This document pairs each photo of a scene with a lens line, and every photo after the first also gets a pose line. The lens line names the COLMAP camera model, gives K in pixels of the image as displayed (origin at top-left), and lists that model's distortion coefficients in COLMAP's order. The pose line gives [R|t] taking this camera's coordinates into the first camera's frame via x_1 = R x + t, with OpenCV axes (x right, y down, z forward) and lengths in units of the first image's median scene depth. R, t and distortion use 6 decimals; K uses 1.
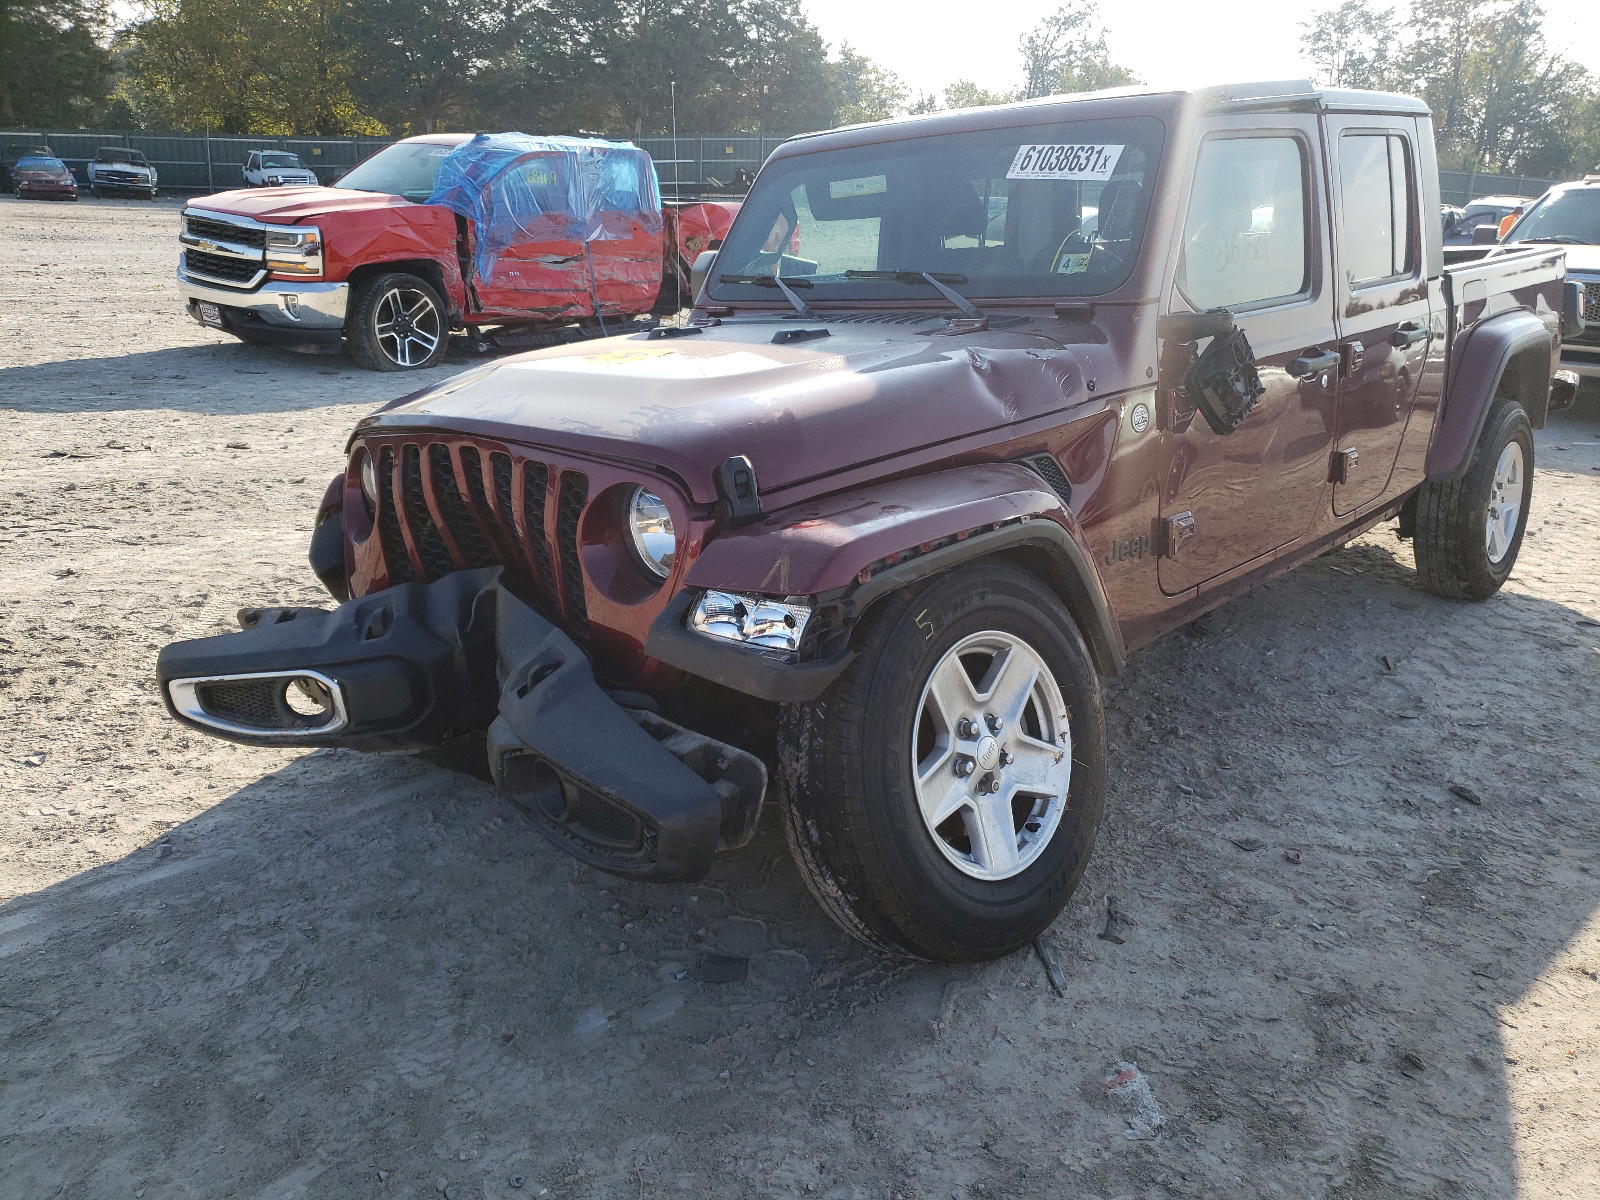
lens RADIAL K [[1325.3, 0, 800.0], [0, 1325.3, 600.0], [0, 0, 1]] dist [0.136666, -0.229510]
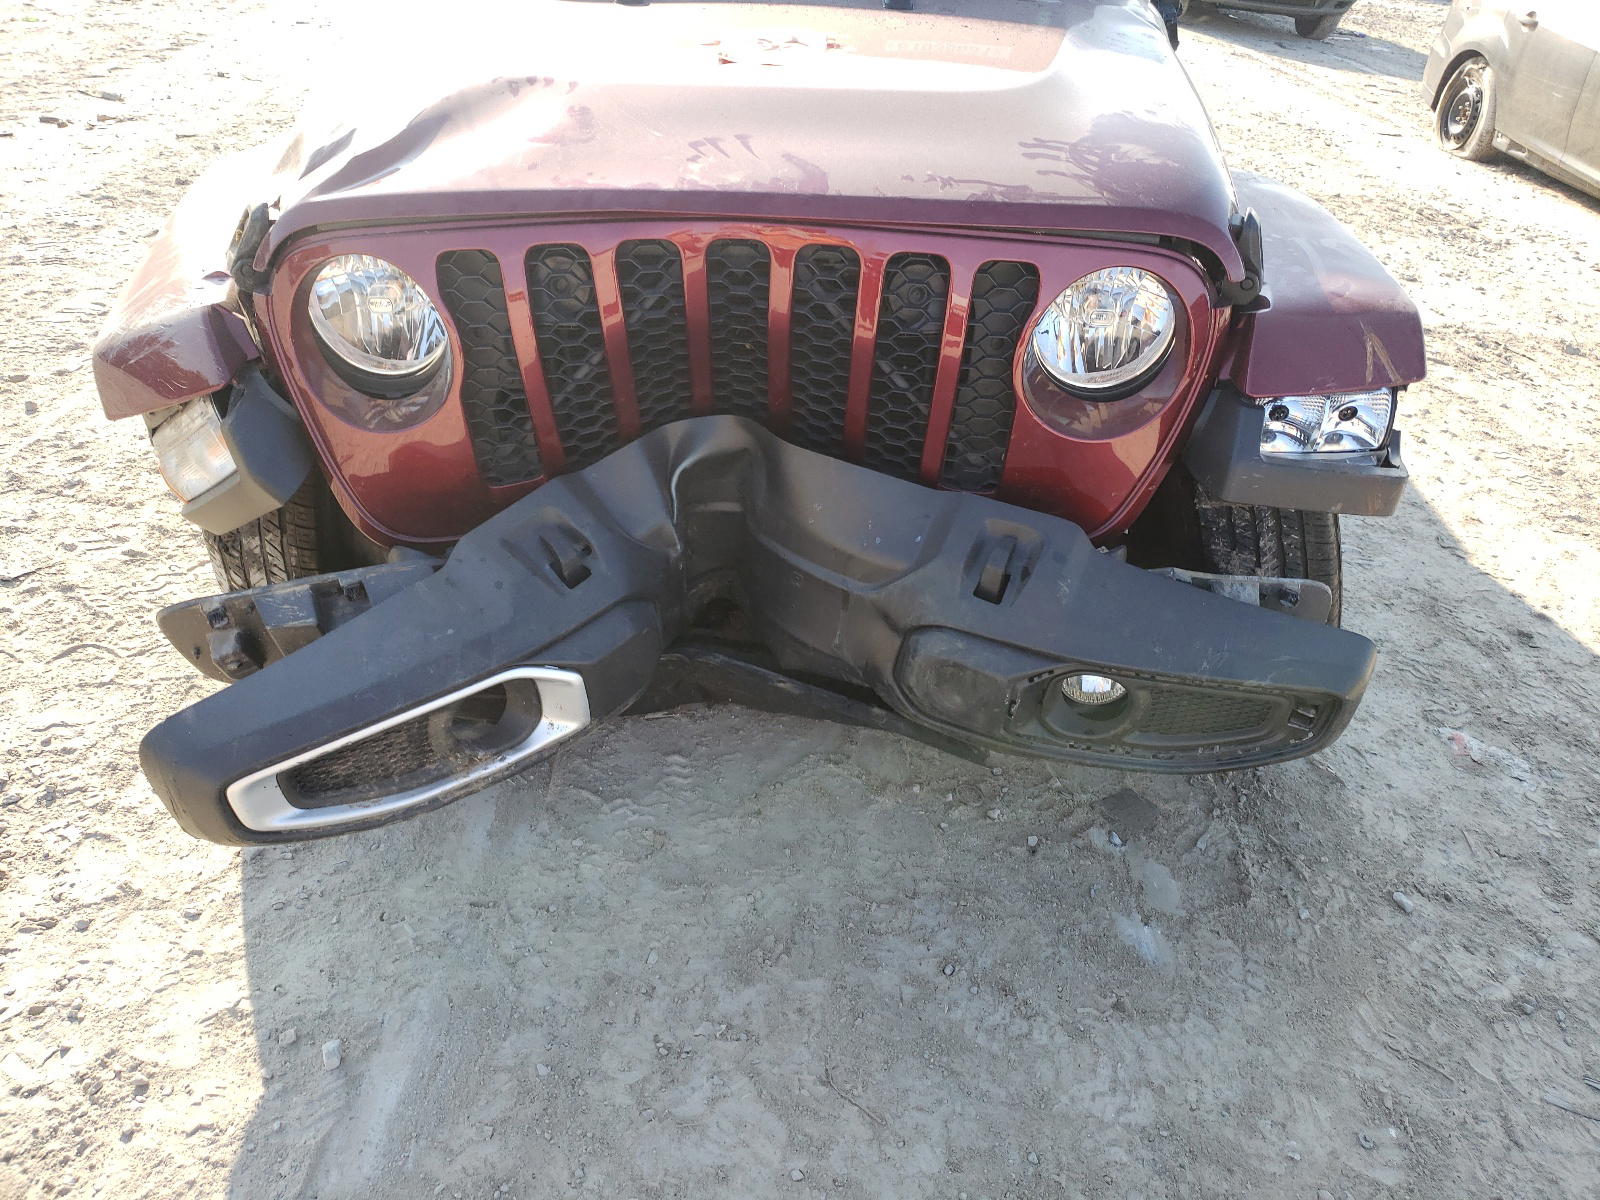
lens RADIAL K [[1325.3, 0, 800.0], [0, 1325.3, 600.0], [0, 0, 1]] dist [0.136666, -0.229510]
pose [[0.736113, -0.341112, 0.584621, -0.589567], [0.166756, 0.928498, 0.331788, -0.153837], [-0.655996, -0.146744, 0.740362, 0.458349]]
